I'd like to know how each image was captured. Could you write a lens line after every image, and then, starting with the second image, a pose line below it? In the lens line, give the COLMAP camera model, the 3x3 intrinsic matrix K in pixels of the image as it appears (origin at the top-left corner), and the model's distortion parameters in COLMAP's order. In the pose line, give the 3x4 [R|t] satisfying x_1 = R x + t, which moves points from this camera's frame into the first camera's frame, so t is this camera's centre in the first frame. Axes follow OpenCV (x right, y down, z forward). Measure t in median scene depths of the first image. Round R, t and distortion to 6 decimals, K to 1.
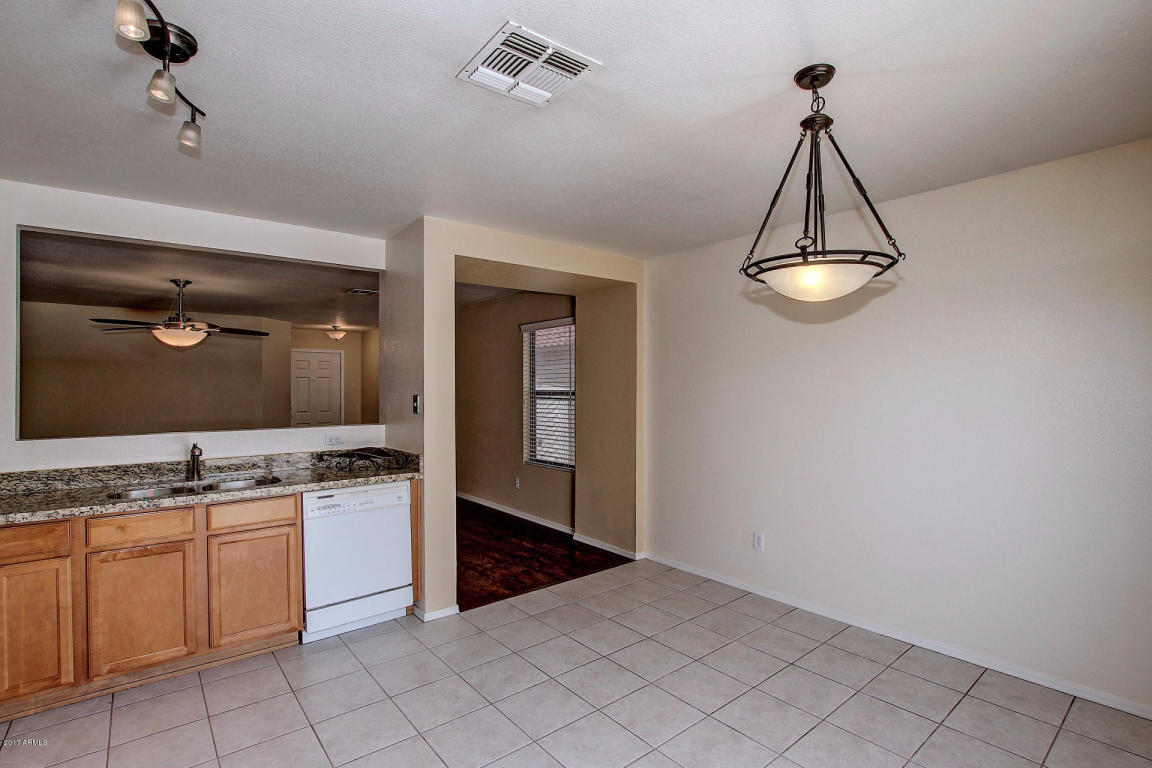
lens RADIAL K [[542.7, 0, 576.0], [0, 542.7, 384.0], [0, 0, 1]] dist [-0.038370, 0.008637]
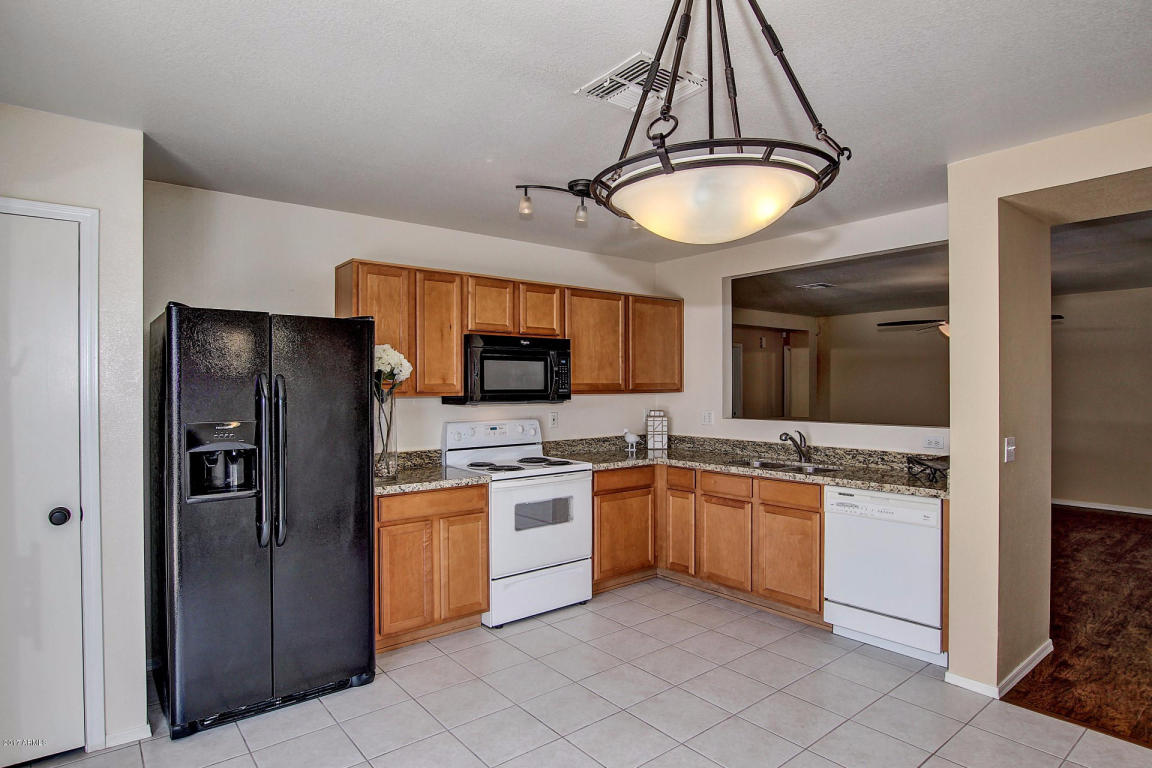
lens RADIAL K [[625.6, 0, 577.2], [0, 625.6, 388.0], [0, 0, 1]] dist [-0.031170, 0.001702]
pose [[-0.004603, 0.007800, -0.999959, 0.655305], [0.009411, 0.999926, 0.007756, 0.000460], [0.999945, -0.009375, -0.004676, 0.495798]]
